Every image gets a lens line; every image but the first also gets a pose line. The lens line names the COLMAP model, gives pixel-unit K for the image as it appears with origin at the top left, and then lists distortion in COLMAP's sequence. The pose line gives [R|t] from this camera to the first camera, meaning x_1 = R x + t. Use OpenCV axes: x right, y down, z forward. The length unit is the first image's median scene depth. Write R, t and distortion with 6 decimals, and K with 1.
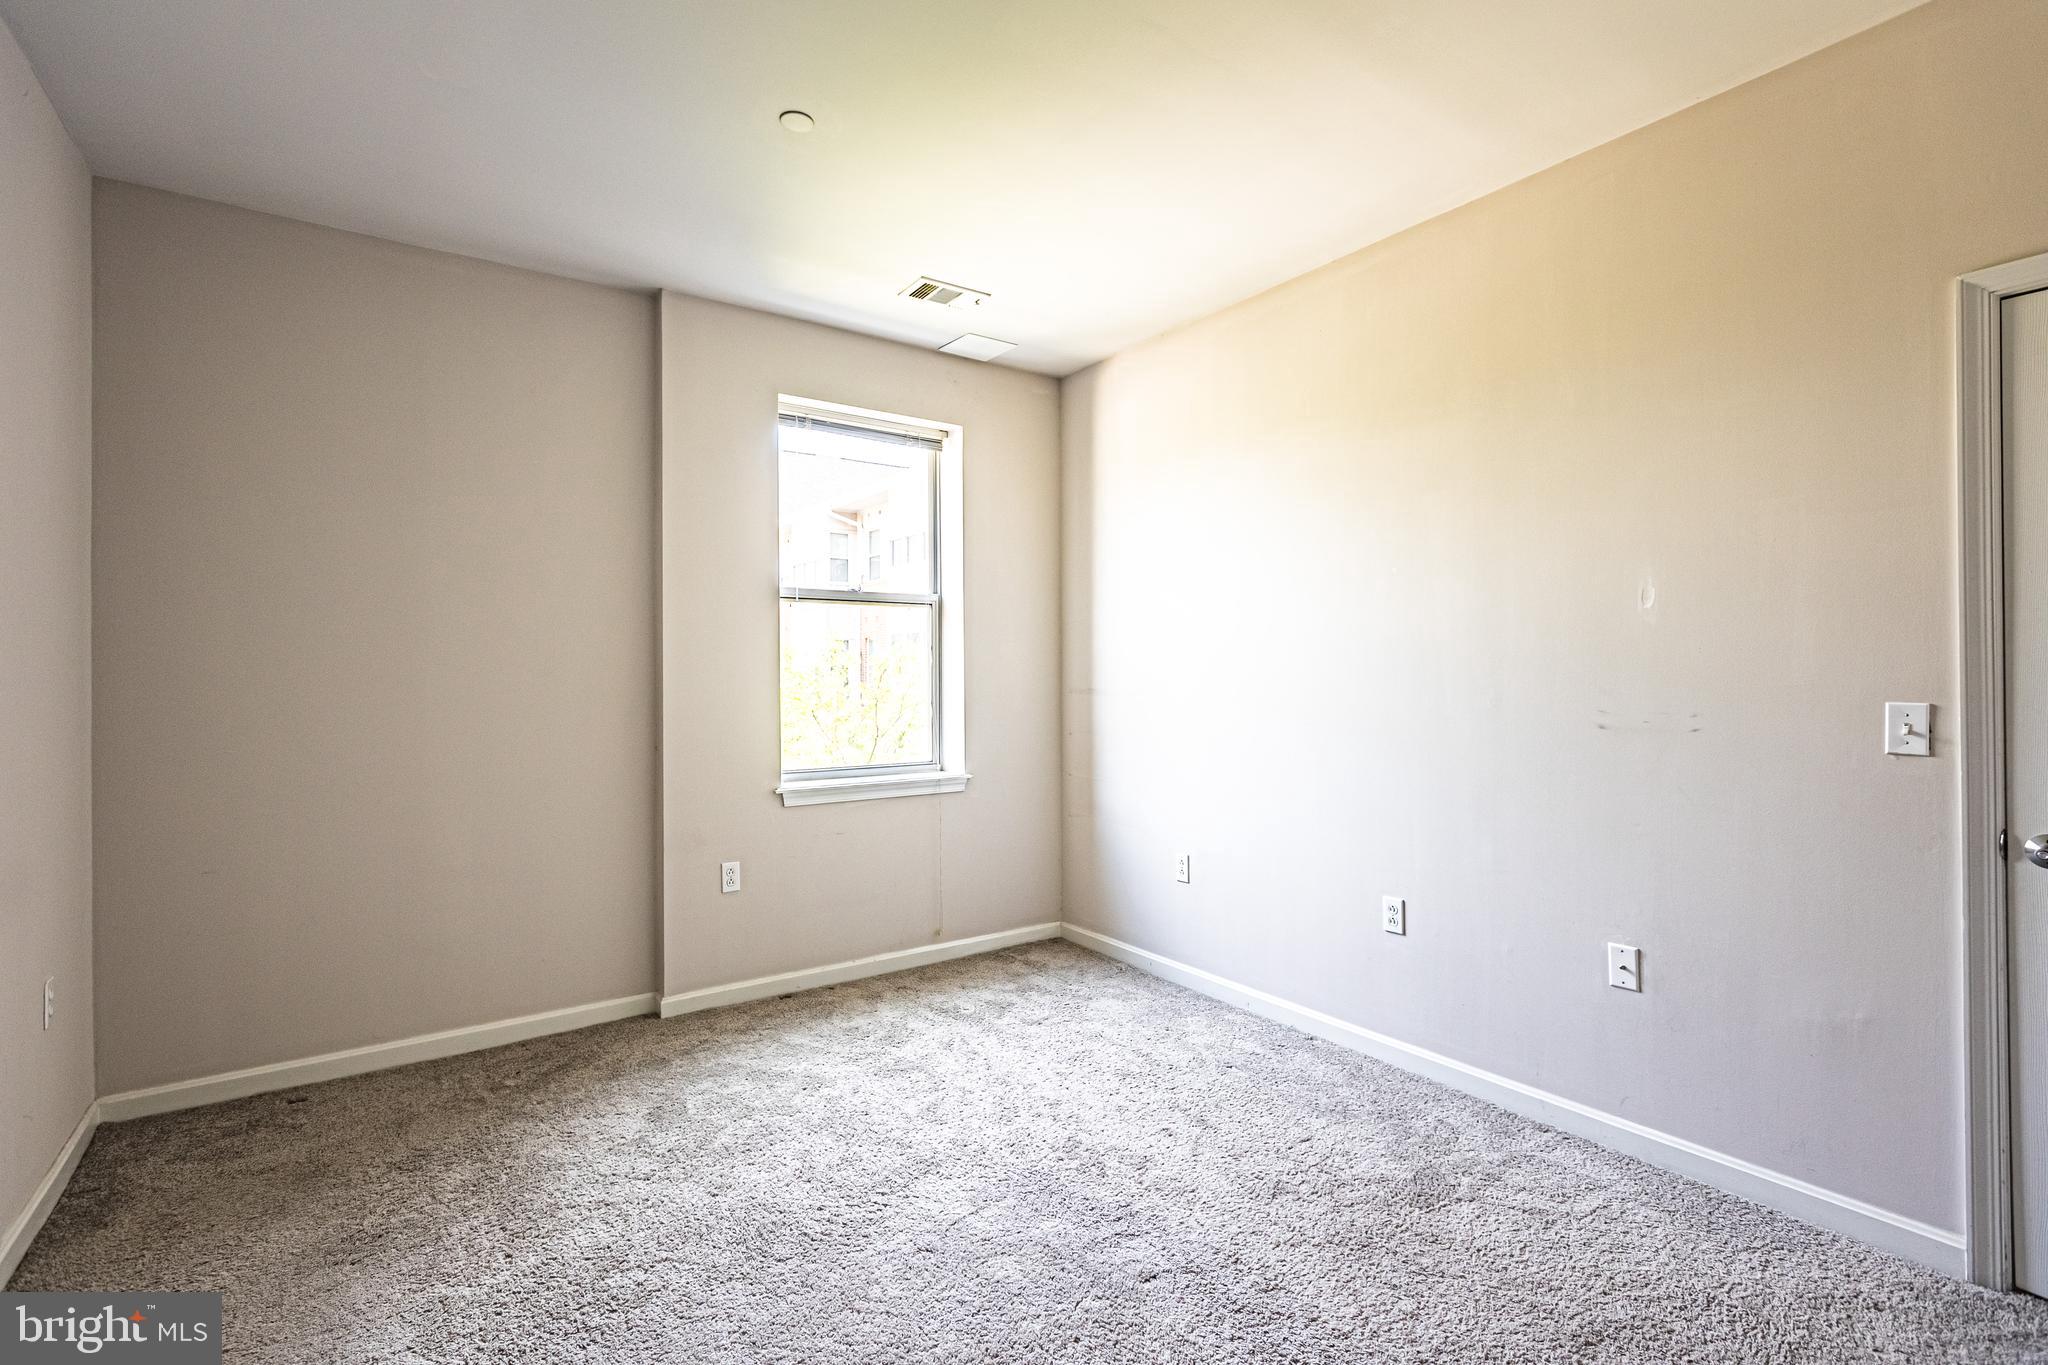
lens RADIAL K [[927.3, 0, 1021.1], [0, 927.3, 670.2], [0, 0, 1]] dist [0.001339, 0.000093]
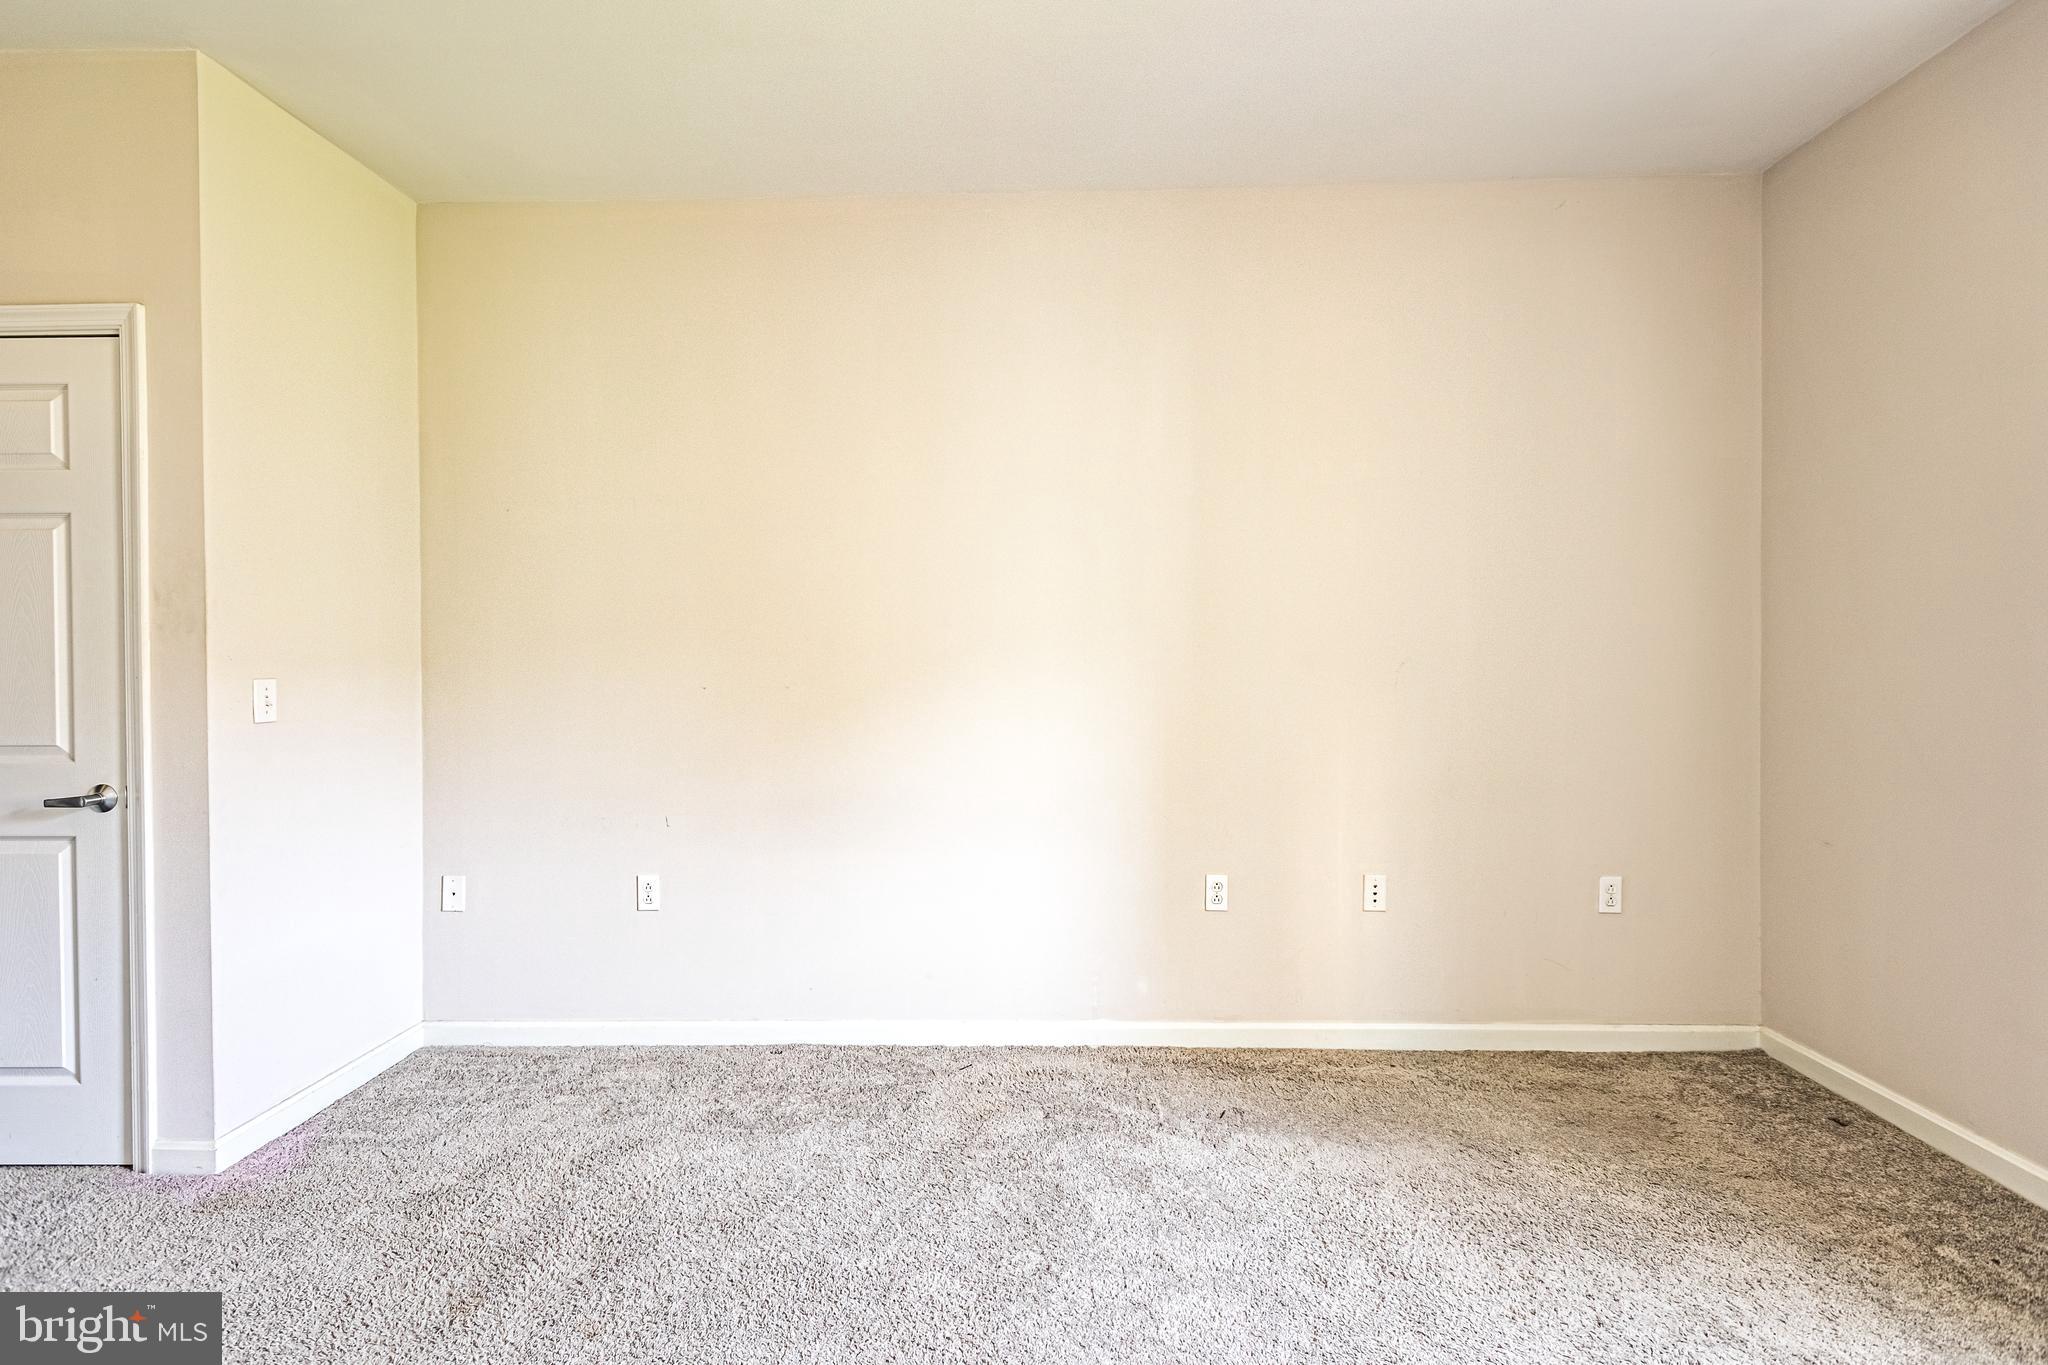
lens RADIAL K [[935.6, 0, 1022.7], [0, 935.6, 672.0], [0, 0, 1]] dist [0.001447, -0.000341]
pose [[-0.595324, 0.019495, -0.803249, 0.345965], [0.016129, 0.999794, 0.012311, 0.015807], [0.803324, -0.005627, -0.595516, 0.834355]]
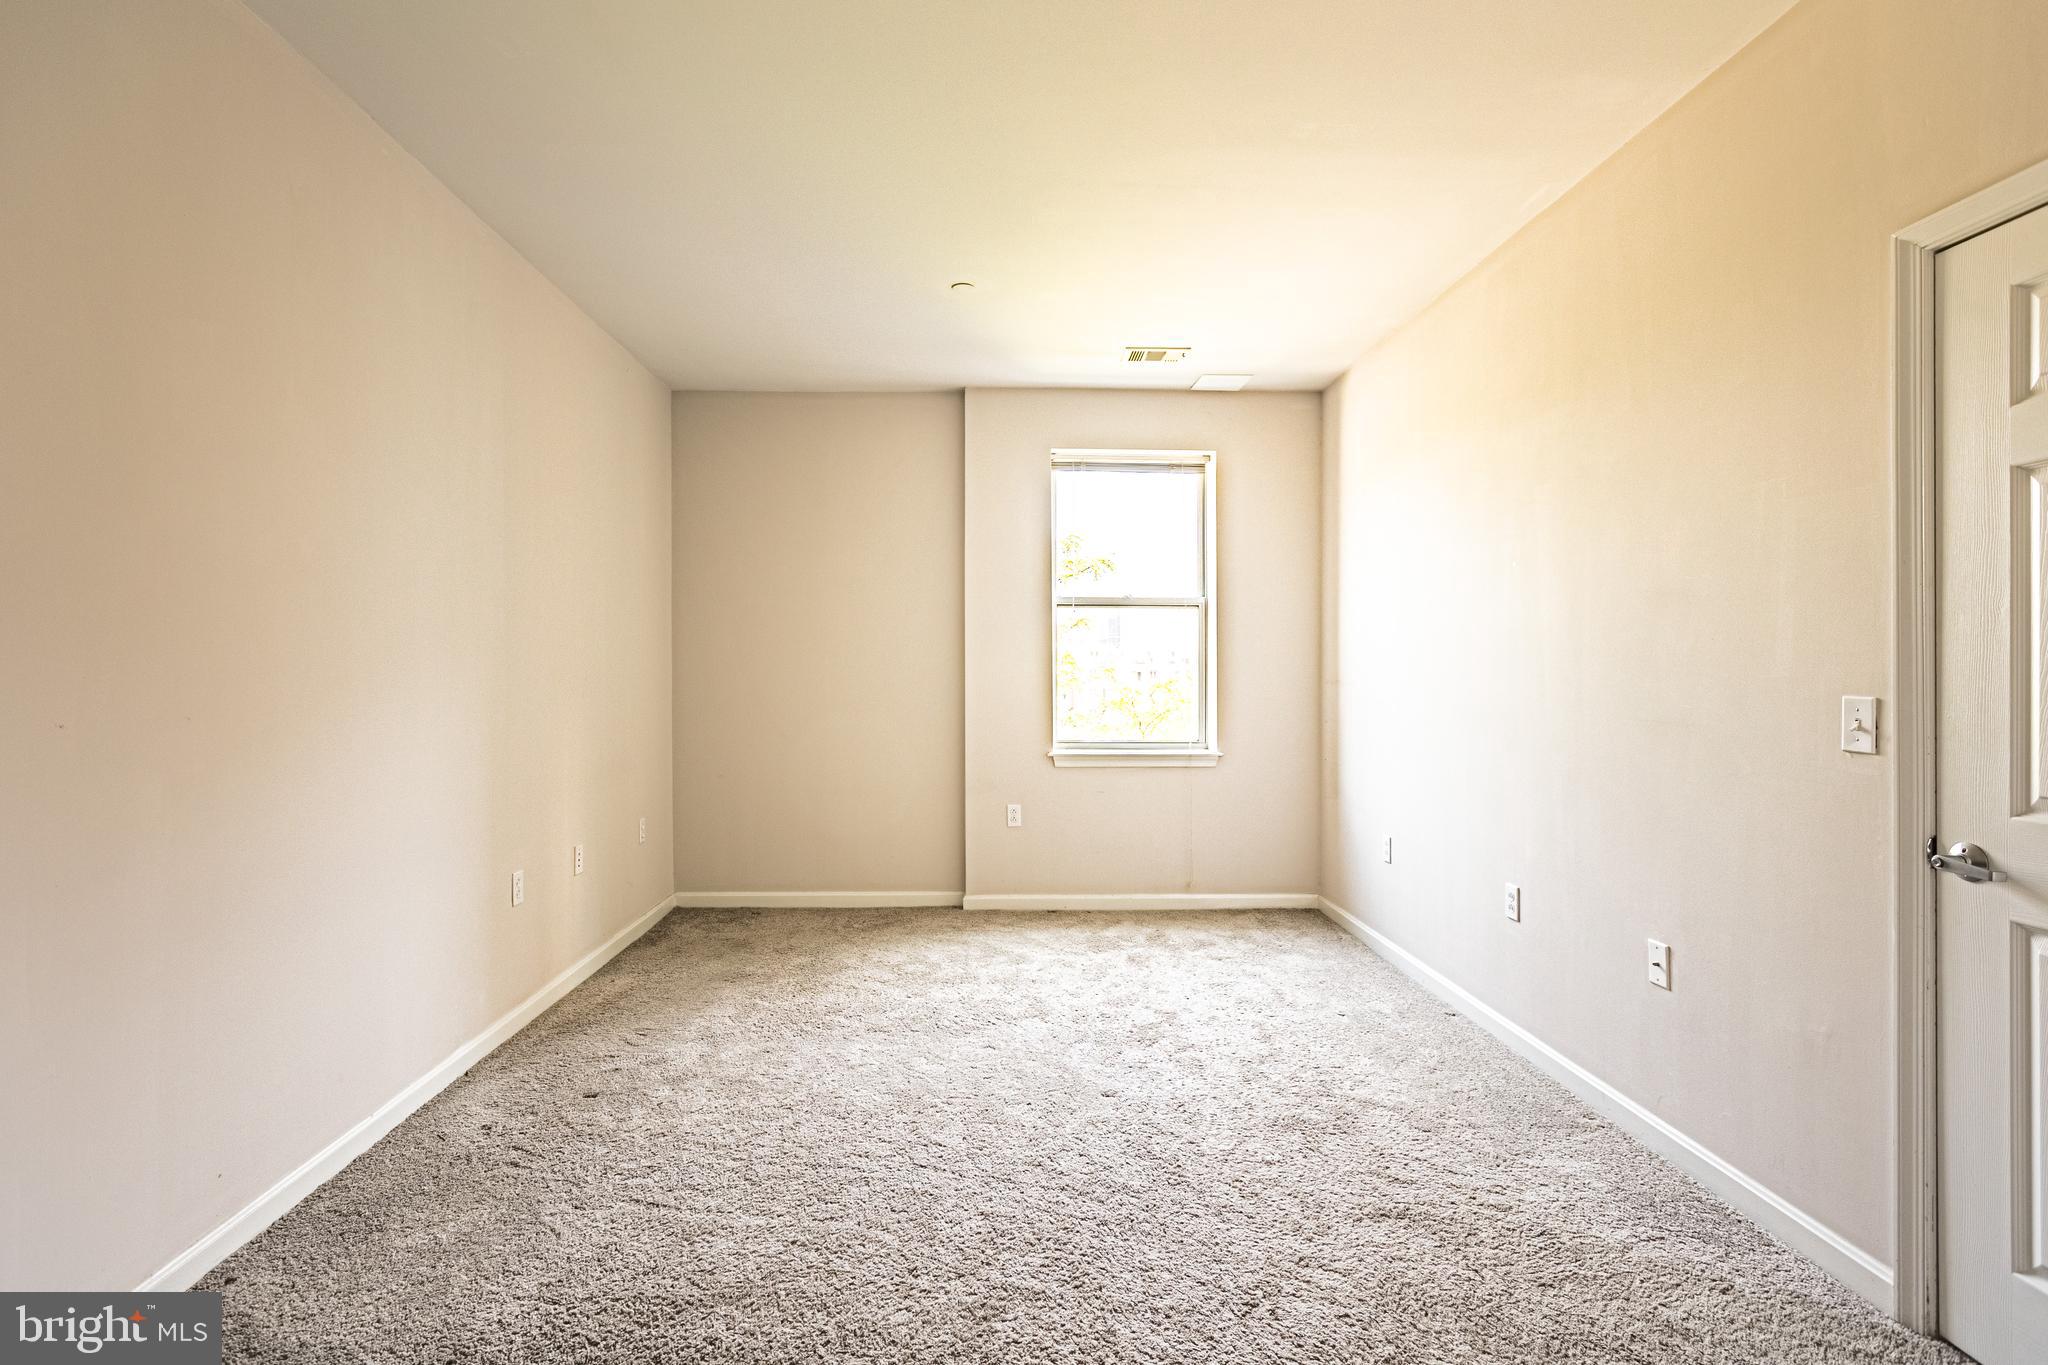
lens RADIAL K [[939.4, 0, 1004.0], [0, 939.4, 677.4], [0, 0, 1]] dist [-0.000153, -0.000244]
pose [[0.835416, 0.010596, -0.549516, 0.497589], [-0.002982, 0.999887, 0.014746, 0.003056], [0.549610, -0.010680, 0.835353, -0.169317]]
